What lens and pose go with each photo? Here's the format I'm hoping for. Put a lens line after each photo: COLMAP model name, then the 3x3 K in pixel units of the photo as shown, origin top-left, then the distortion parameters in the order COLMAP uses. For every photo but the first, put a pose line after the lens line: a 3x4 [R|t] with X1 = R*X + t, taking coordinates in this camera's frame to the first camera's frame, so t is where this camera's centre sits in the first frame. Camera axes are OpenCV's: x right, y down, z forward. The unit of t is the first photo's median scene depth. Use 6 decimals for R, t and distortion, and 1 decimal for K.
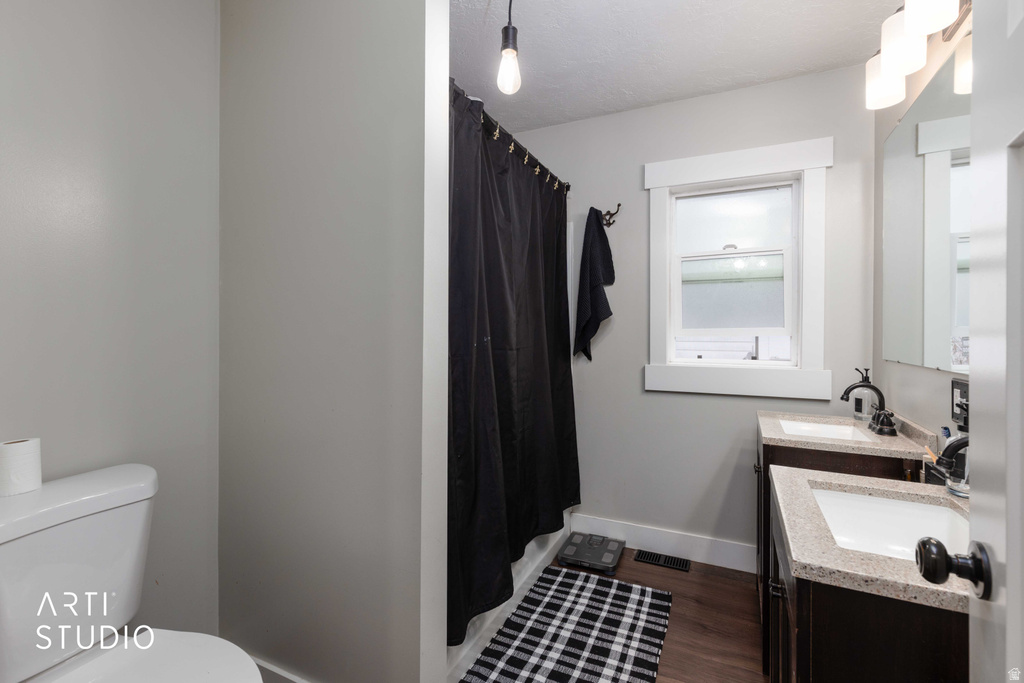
lens RADIAL K [[463.6, 0, 511.3], [0, 463.6, 336.8], [0, 0, 1]] dist [0.007762, -0.001779]
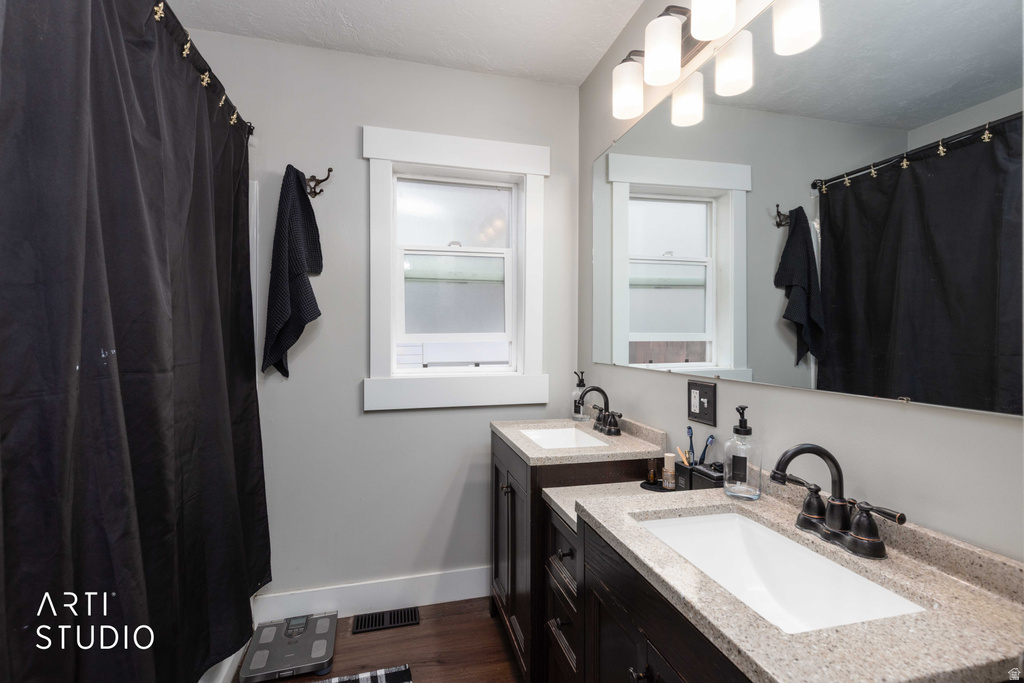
lens RADIAL K [[463.6, 0, 513.7], [0, 463.6, 335.7], [0, 0, 1]] dist [0.007762, -0.001779]
pose [[0.762627, -0.000952, 0.646837, -0.032158], [0.009729, 0.999903, -0.009999, -0.003865], [-0.646765, 0.013918, 0.762562, 0.250730]]
